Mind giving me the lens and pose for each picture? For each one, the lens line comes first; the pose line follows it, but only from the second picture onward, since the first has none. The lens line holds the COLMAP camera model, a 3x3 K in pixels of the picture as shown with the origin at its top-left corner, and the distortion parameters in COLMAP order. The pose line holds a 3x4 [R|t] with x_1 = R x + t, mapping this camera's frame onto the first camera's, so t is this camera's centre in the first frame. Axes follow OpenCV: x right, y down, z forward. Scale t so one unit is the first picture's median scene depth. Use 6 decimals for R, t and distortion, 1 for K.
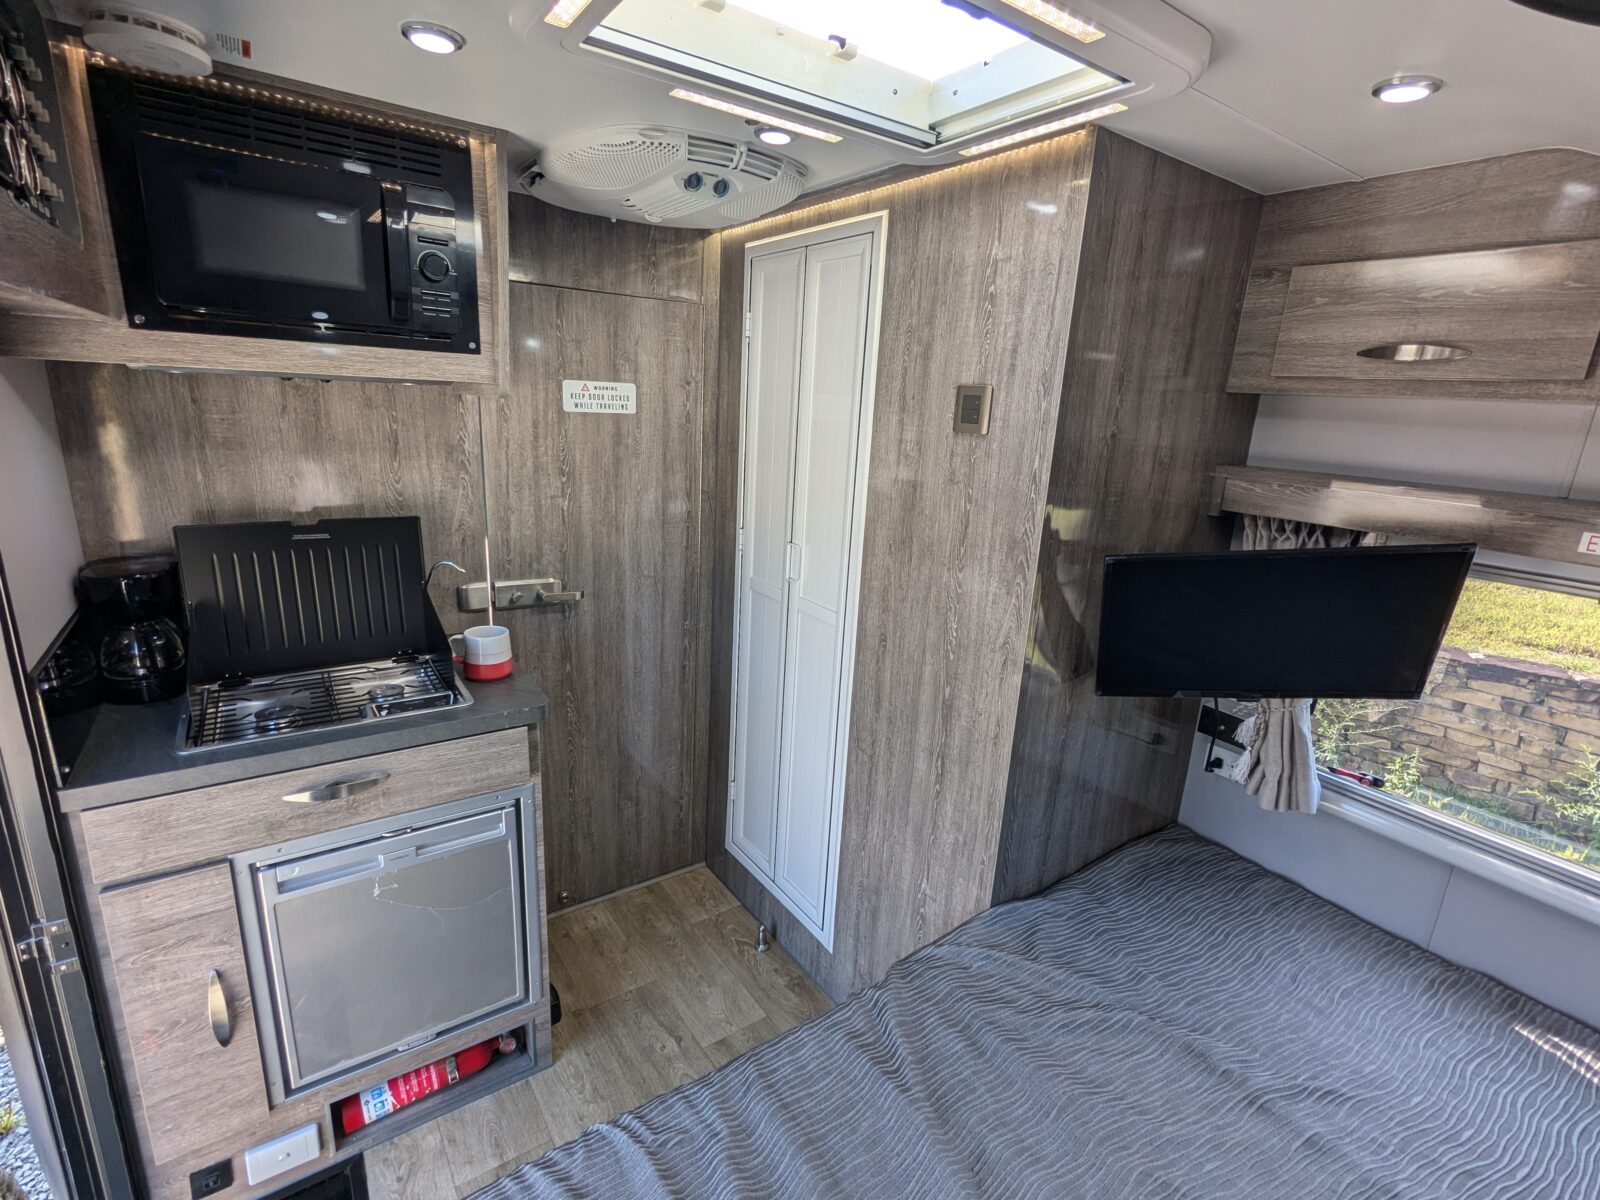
lens RADIAL K [[755.7, 0, 800.8], [0, 755.7, 601.1], [0, 0, 1]] dist [-0.004207, 0.002125]
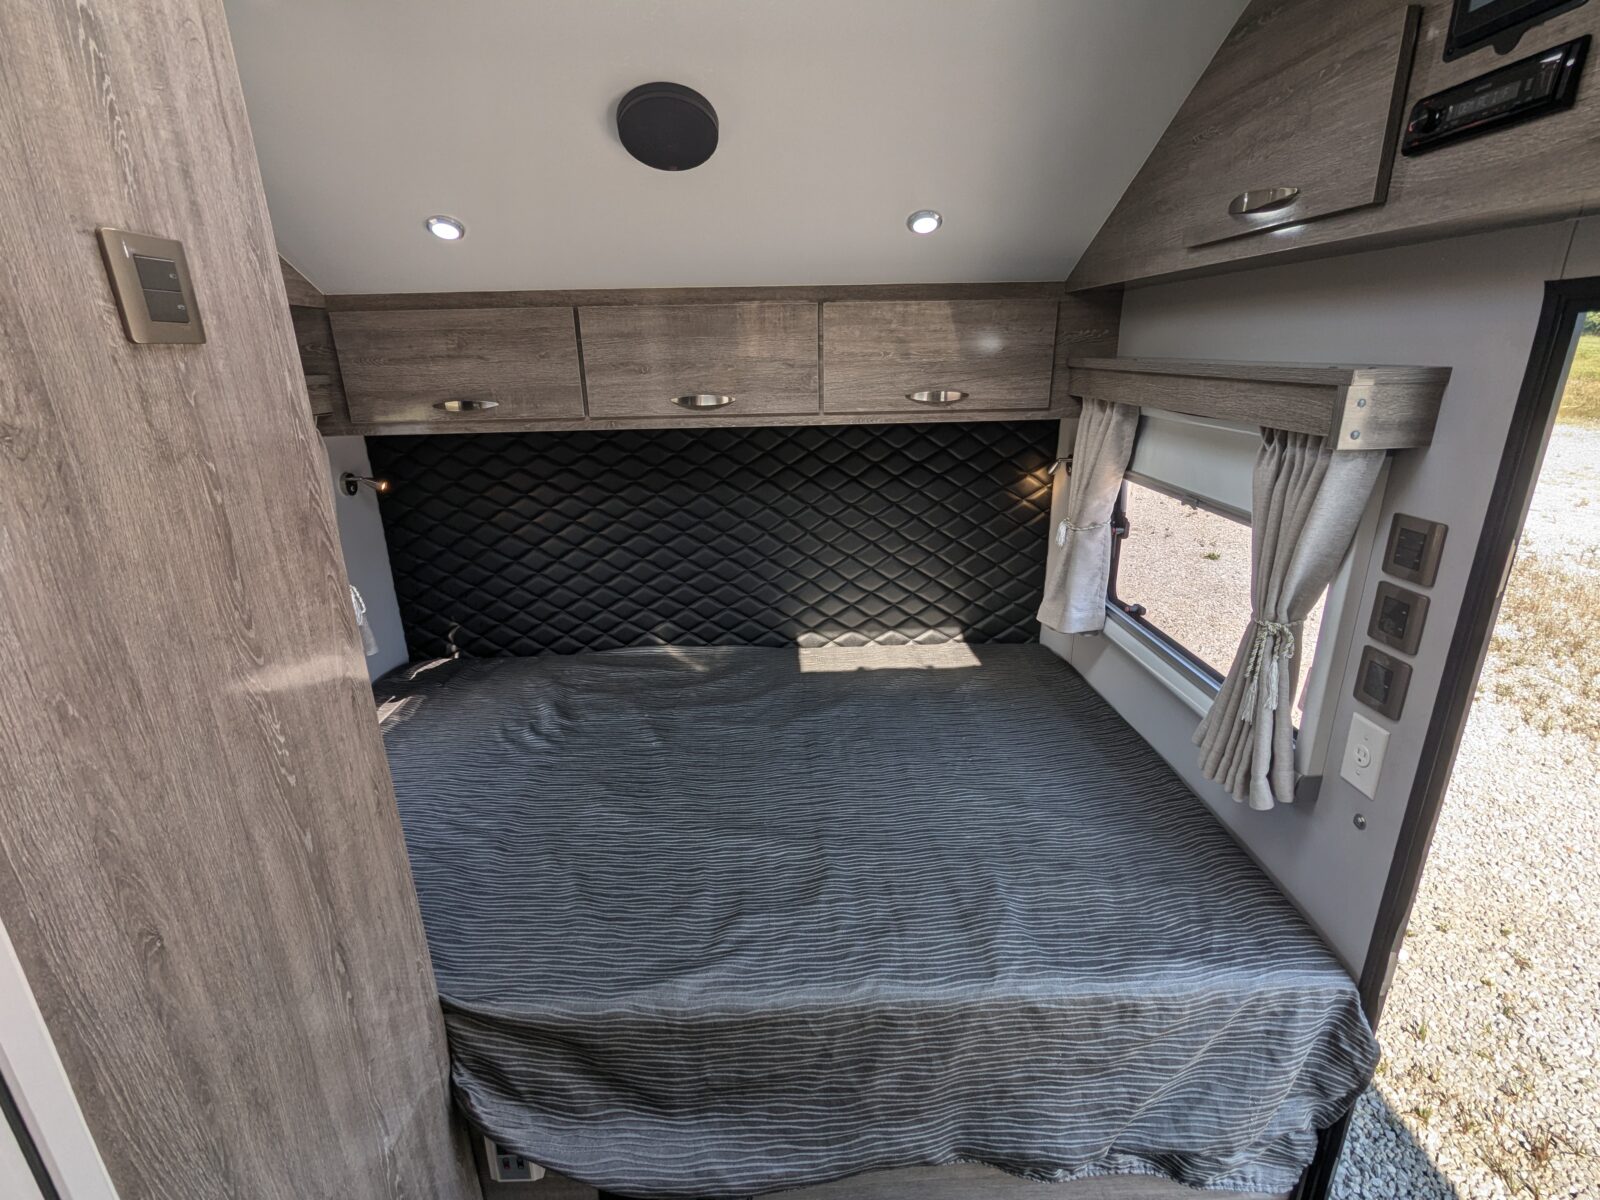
lens RADIAL K [[760.2, 0, 797.4], [0, 760.2, 600.9], [0, 0, 1]] dist [-0.002361, 0.001450]
pose [[-0.838350, -0.206279, 0.504596, -0.326743], [0.118296, 0.834742, 0.537784, -0.265910], [-0.532142, 0.510543, -0.675404, 1.070612]]
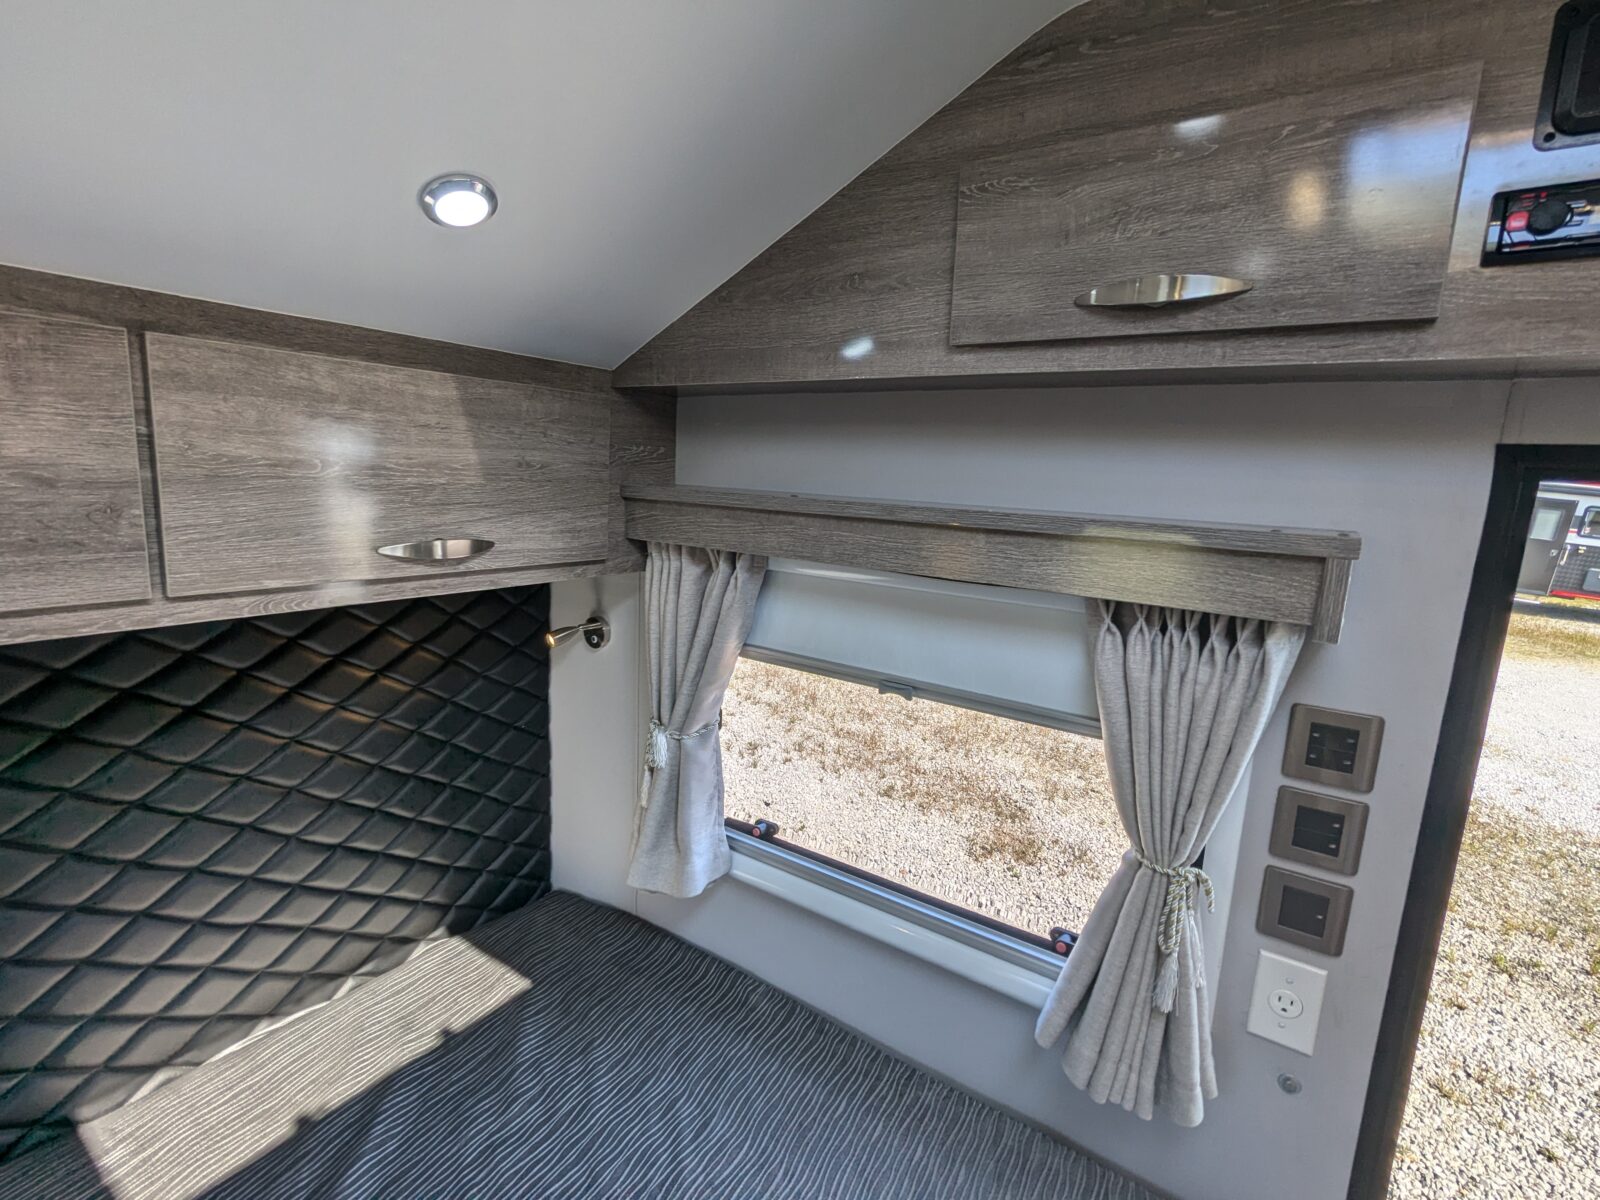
lens RADIAL K [[758.6, 0, 800.6], [0, 758.6, 599.1], [0, 0, 1]] dist [-0.002135, 0.002058]
pose [[-0.931390, -0.034651, -0.362371, 0.116594], [-0.183284, 0.904713, 0.384579, -0.116869], [0.314516, 0.424610, -0.848992, 0.607908]]
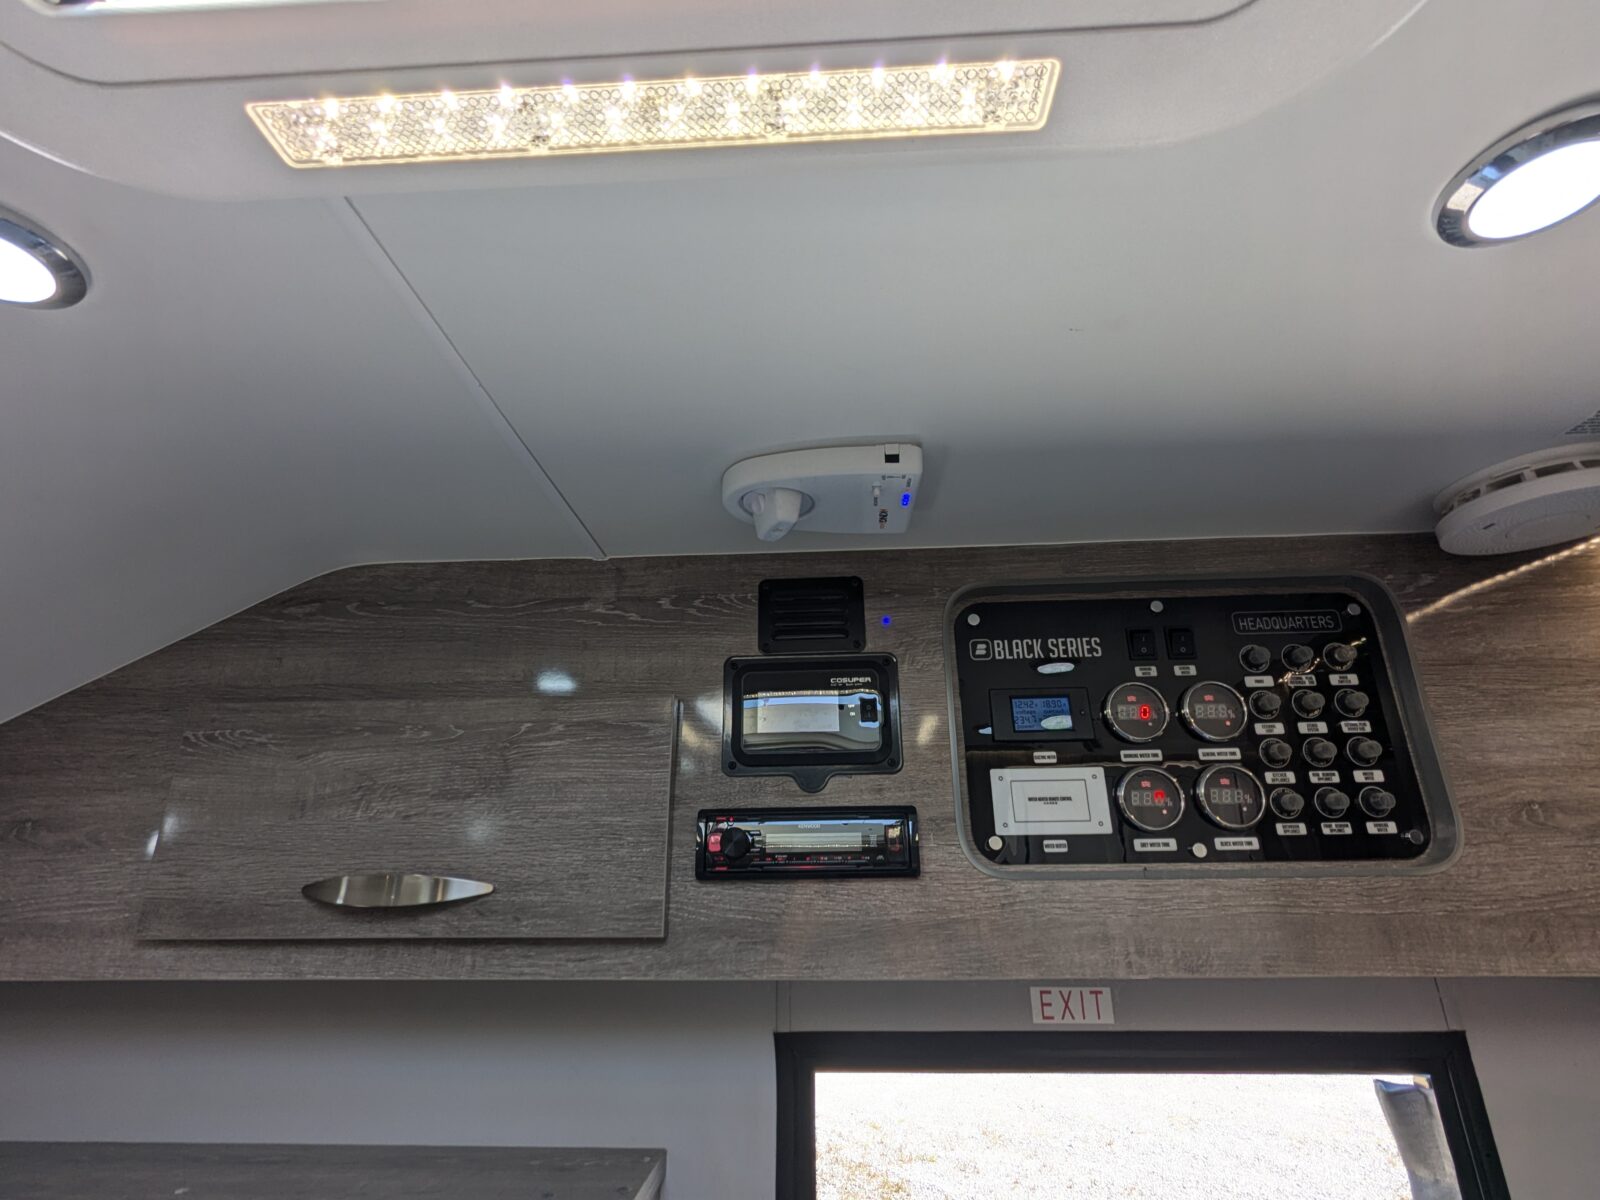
lens RADIAL K [[758.6, 0, 800.6], [0, 758.6, 599.1], [0, 0, 1]] dist [-0.002135, 0.002058]
pose [[-0.616667, -0.310618, -0.723352, -0.054935], [-0.228240, 0.949943, -0.213342, -0.254235], [0.753411, 0.033537, -0.656694, 0.603837]]
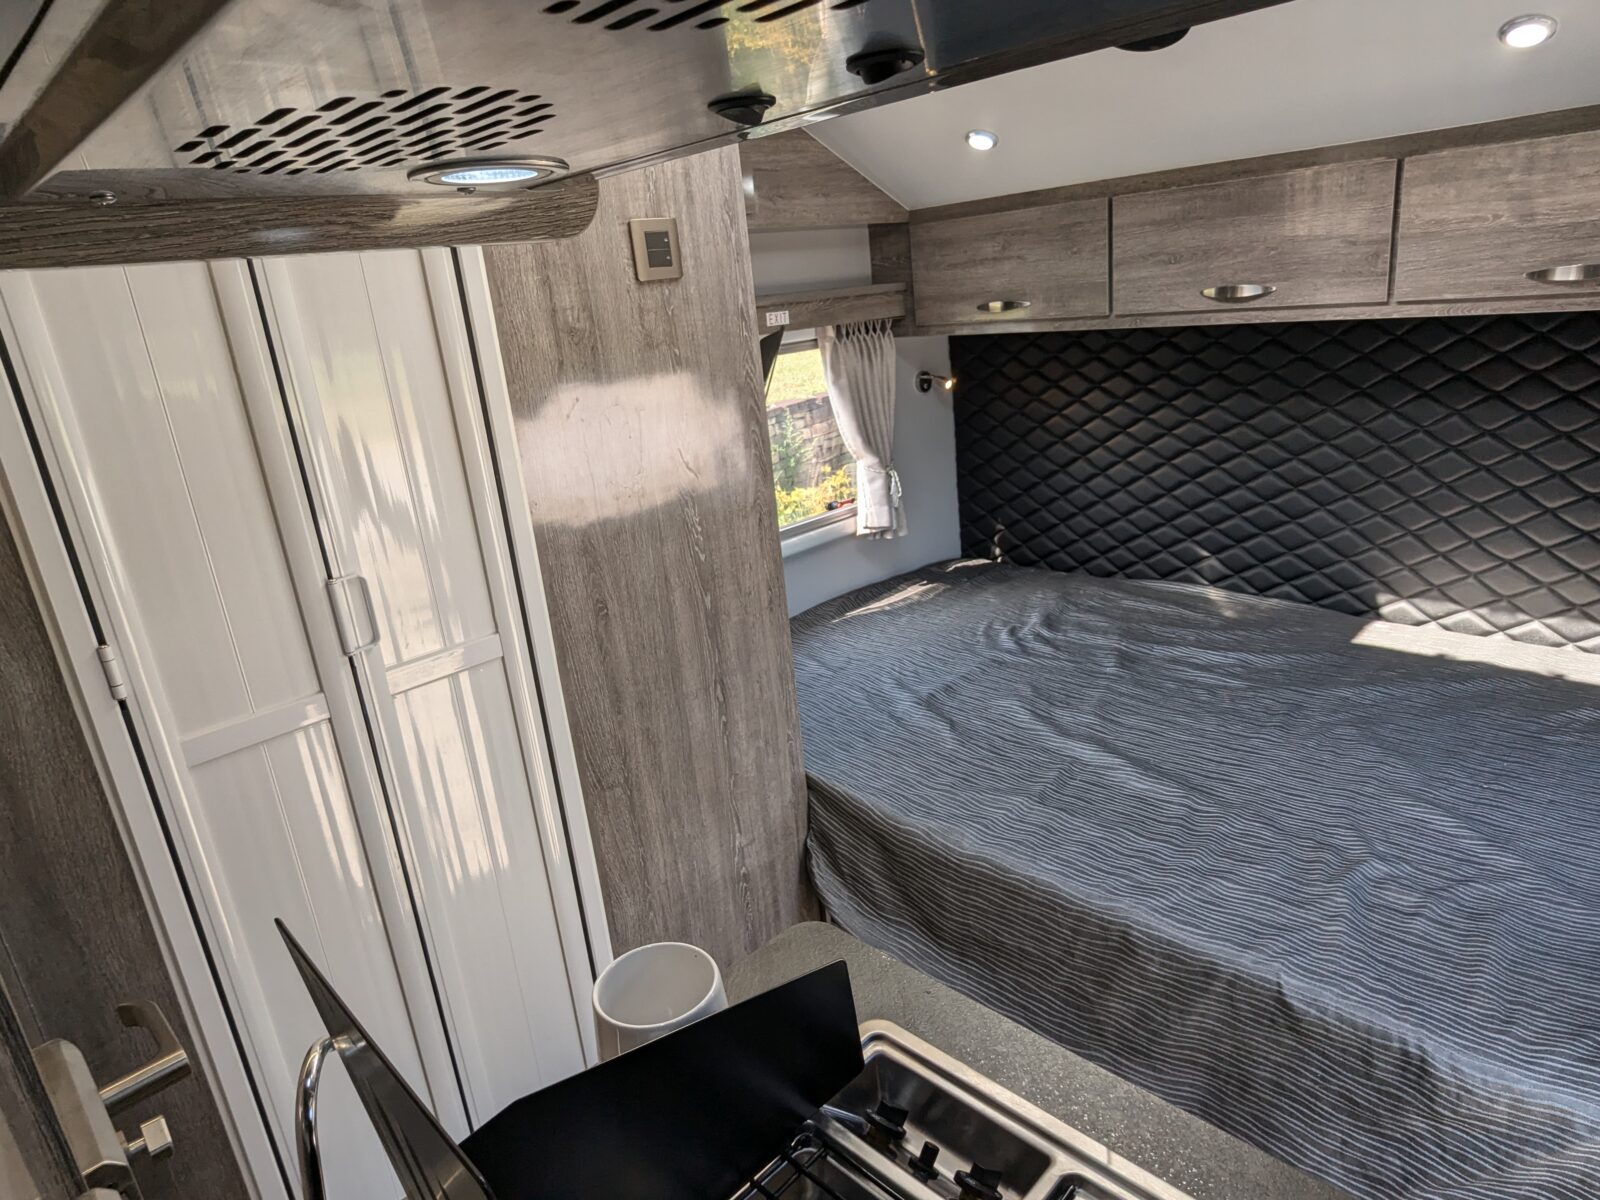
lens RADIAL K [[986.0, 0, 801.7], [0, 986.0, 595.2], [0, 0, 1]] dist [-0.004875, 0.001487]
pose [[-0.183028, -0.333695, 0.924743, -0.794955], [0.339019, 0.861510, 0.377977, -0.250340], [-0.922804, 0.382686, -0.044551, 0.932980]]
